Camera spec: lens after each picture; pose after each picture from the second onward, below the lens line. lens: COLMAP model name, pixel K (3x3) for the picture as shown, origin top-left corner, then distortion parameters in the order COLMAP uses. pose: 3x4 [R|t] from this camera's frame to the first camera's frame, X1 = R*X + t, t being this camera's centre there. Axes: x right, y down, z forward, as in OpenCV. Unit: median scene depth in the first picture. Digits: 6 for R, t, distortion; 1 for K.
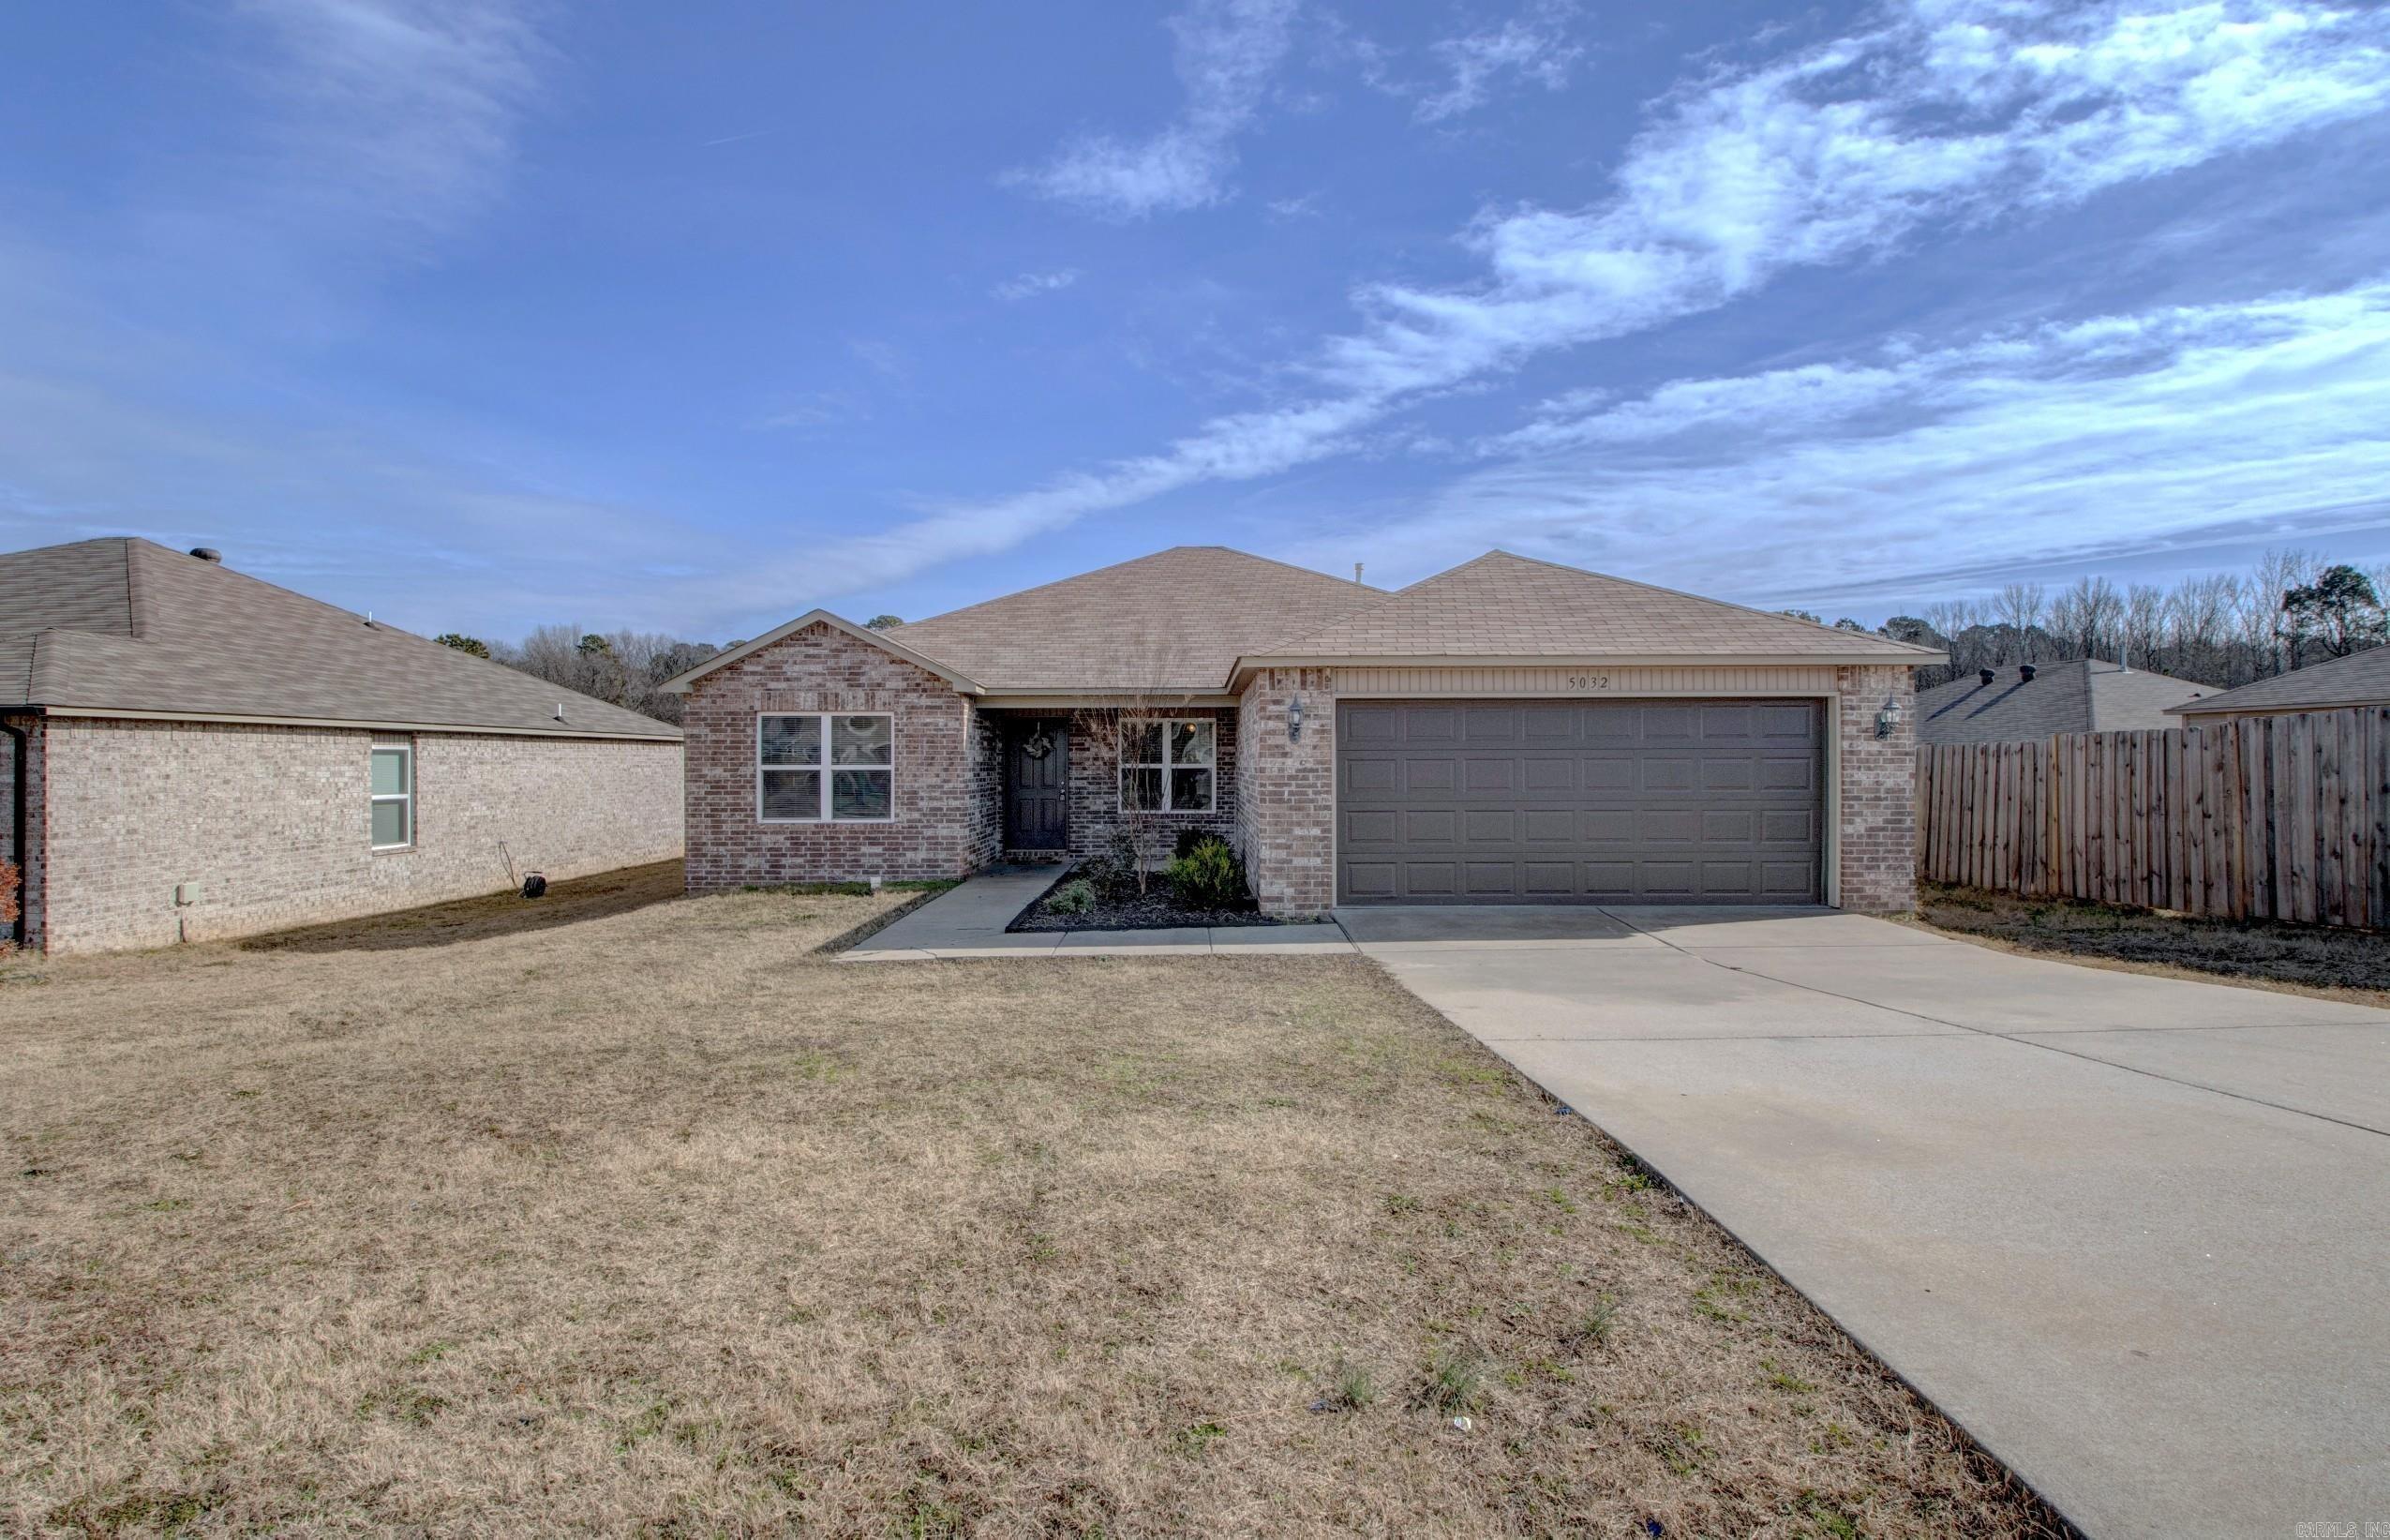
lens RADIAL K [[1152.8, 0, 1216.7], [0, 1152.8, 764.5], [0, 0, 1]] dist [0.017755, -0.031905]
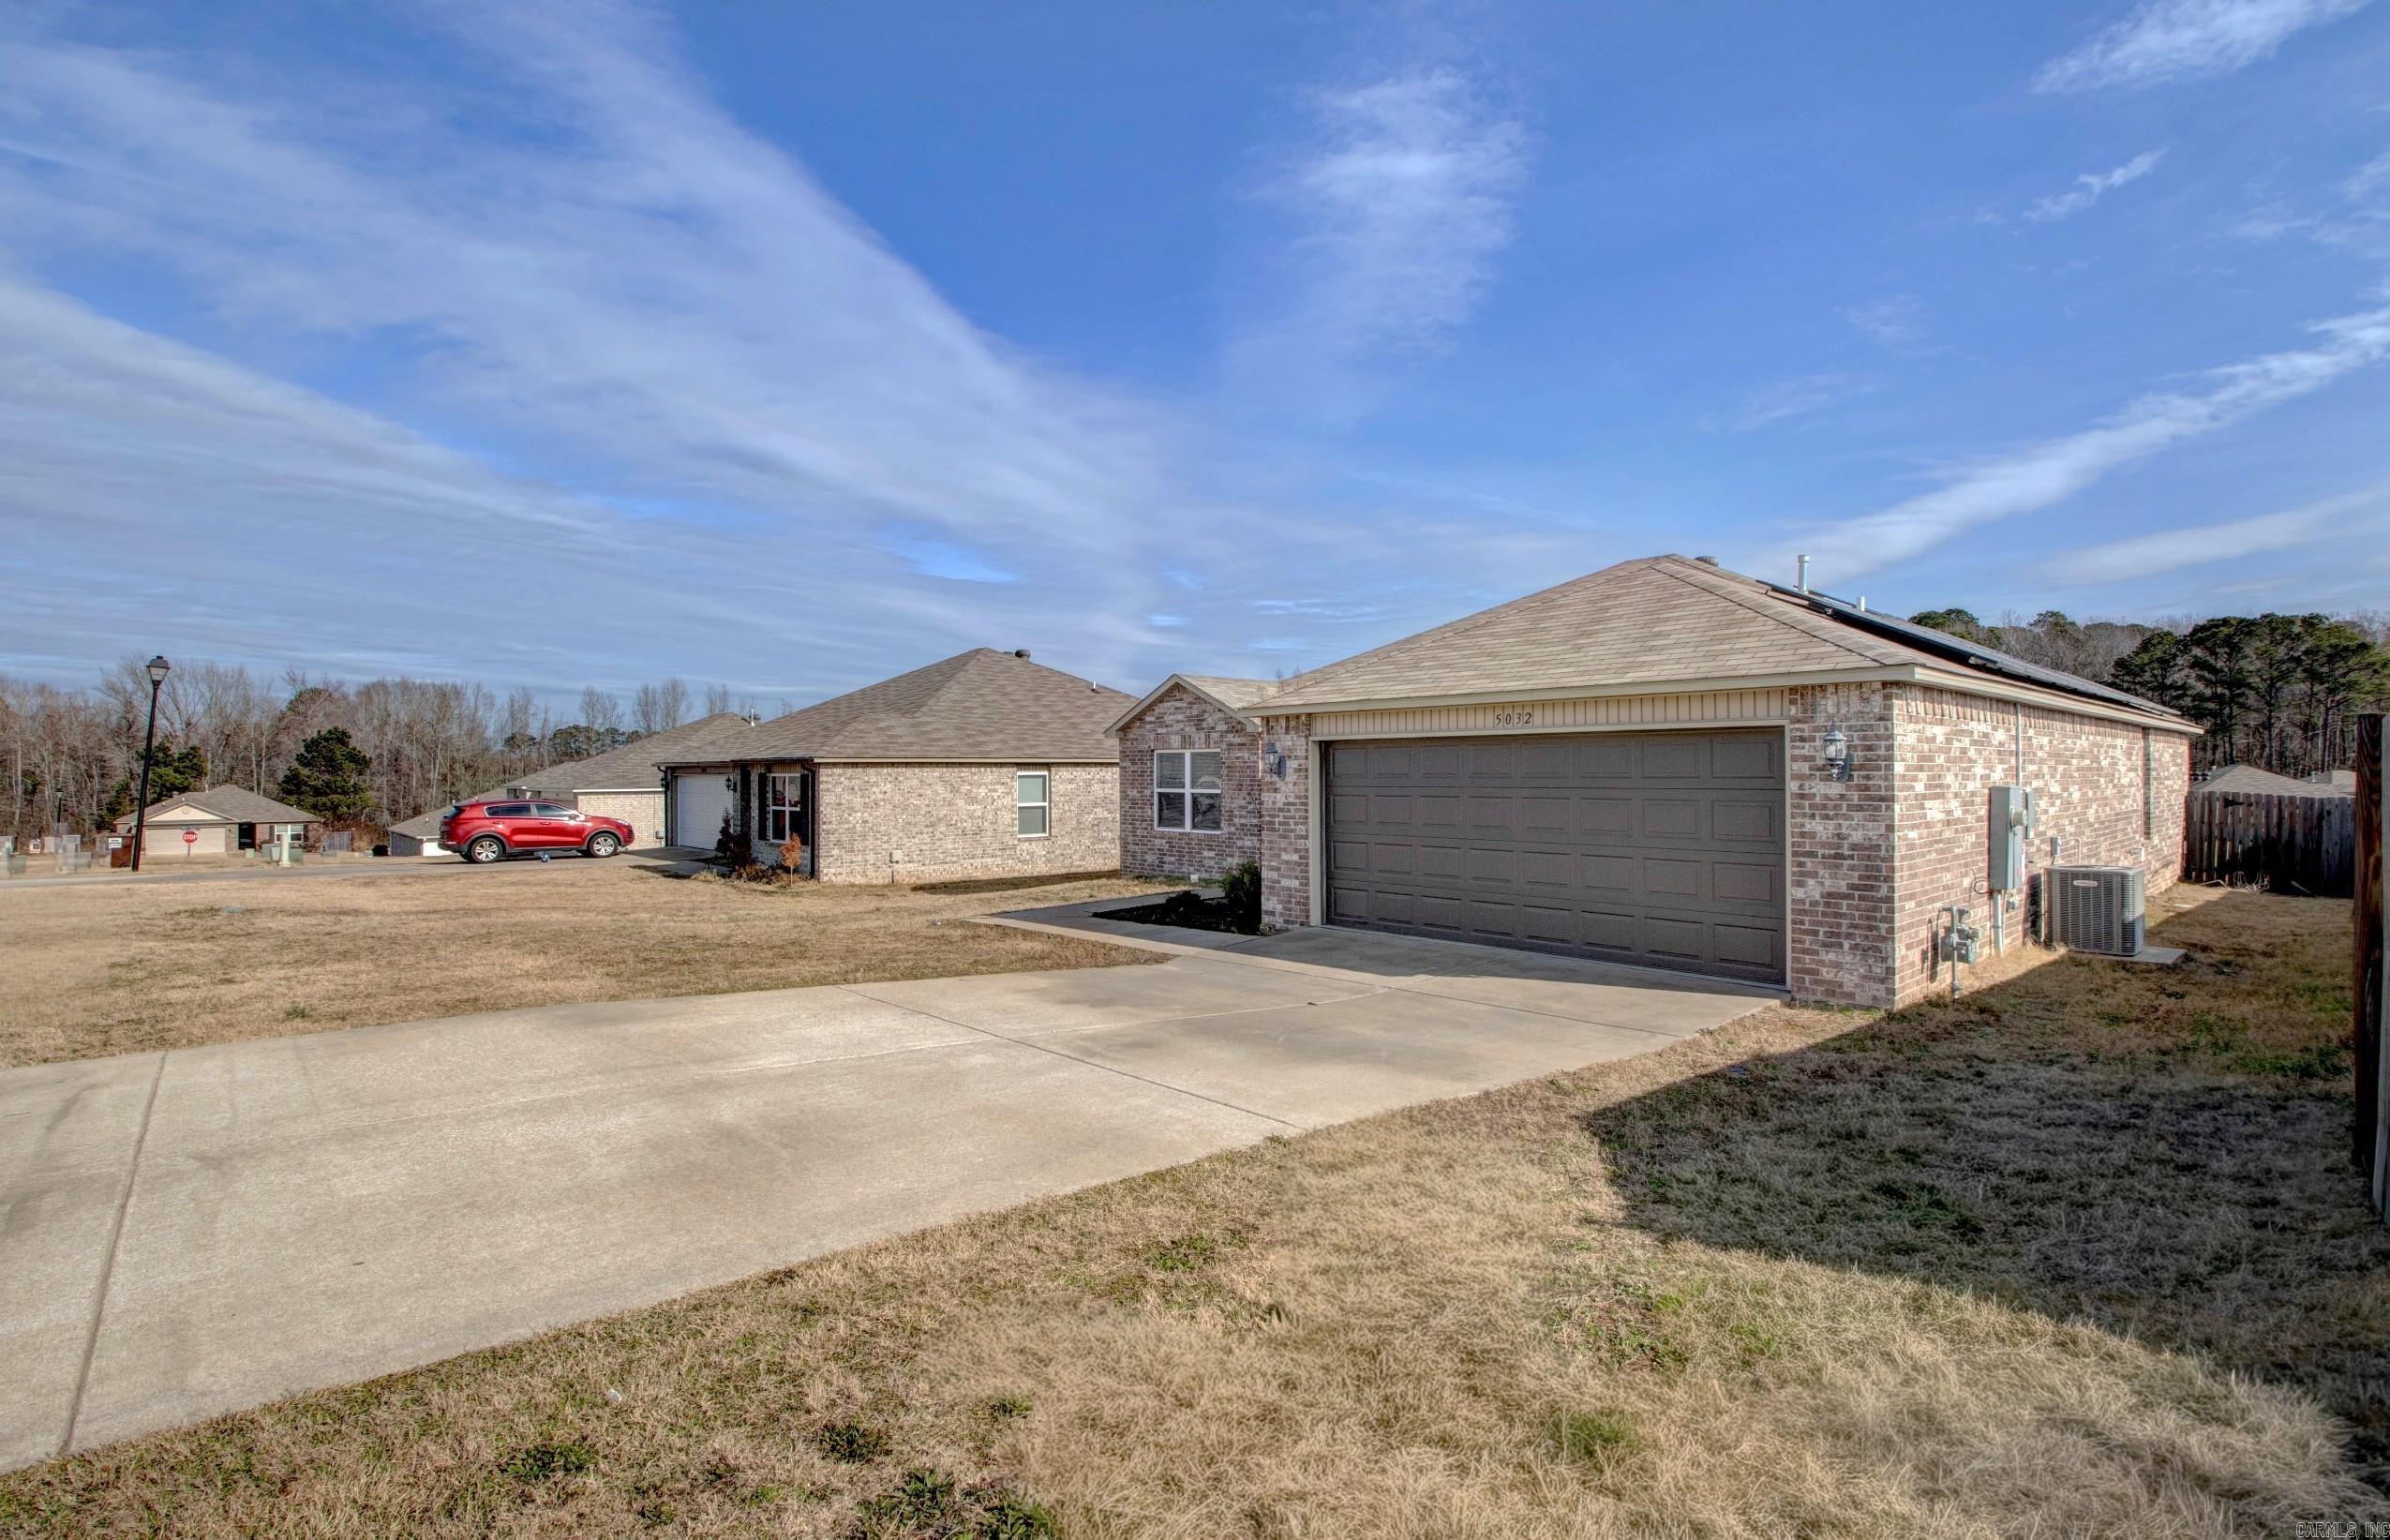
lens RADIAL K [[1152.8, 0, 1216.7], [0, 1152.8, 764.5], [0, 0, 1]] dist [0.017755, -0.031905]
pose [[0.660552, -0.002981, -0.750774, 0.775339], [0.001059, 0.999995, -0.003039, -0.026609], [0.750779, 0.001213, 0.660552, 0.156308]]
